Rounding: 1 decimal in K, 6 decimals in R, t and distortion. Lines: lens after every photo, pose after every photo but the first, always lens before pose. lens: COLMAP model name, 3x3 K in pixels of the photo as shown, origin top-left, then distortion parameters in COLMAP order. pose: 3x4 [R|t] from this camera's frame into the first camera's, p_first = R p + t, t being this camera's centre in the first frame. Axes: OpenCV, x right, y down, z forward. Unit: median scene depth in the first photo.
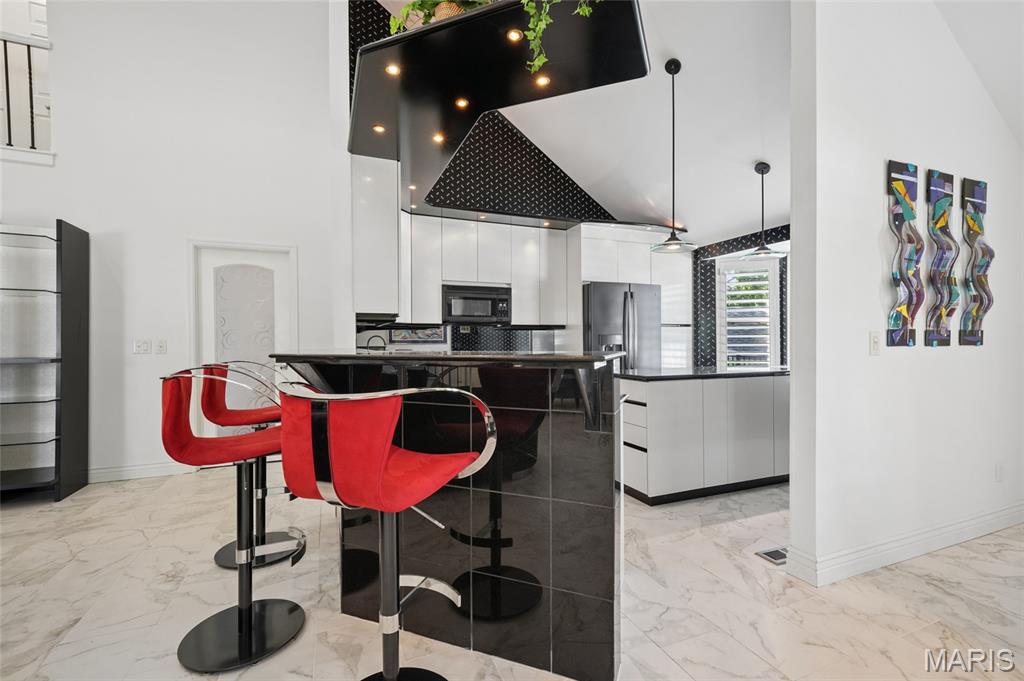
lens RADIAL K [[456.4, 0, 513.9], [0, 456.4, 341.3], [0, 0, 1]] dist [0.000533, -0.000018]
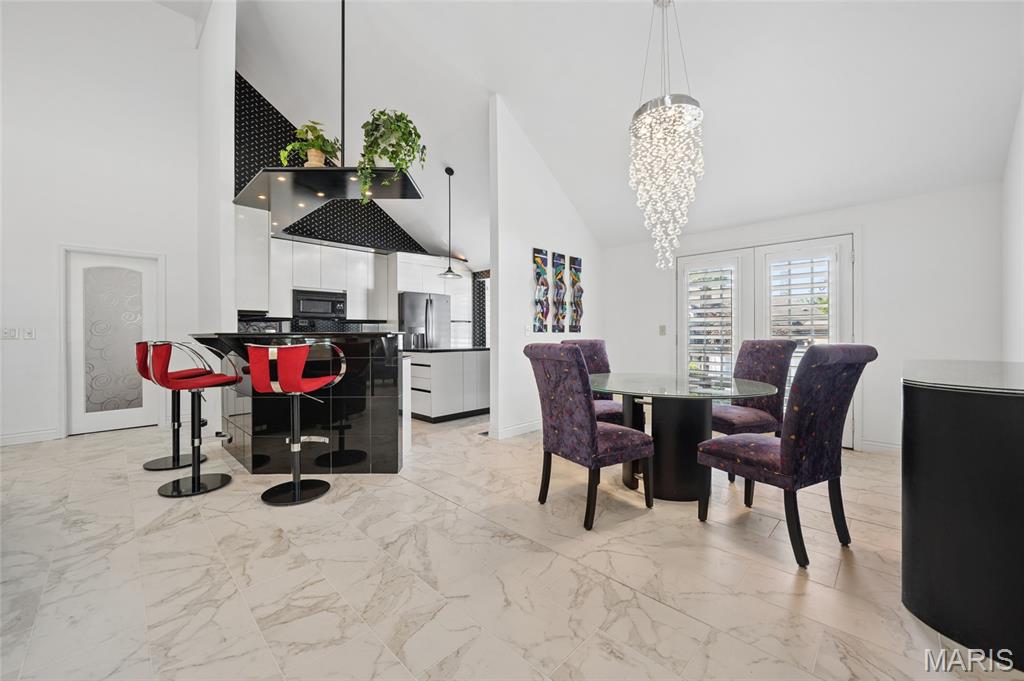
lens RADIAL K [[384.8, 0, 503.6], [0, 384.8, 333.3], [0, 0, 1]] dist [-0.008323, 0.000431]
pose [[0.924022, 0.002524, 0.382331, -0.021611], [-0.001308, 0.999993, -0.003442, 0.019878], [-0.382337, 0.002680, 0.924019, -0.568184]]
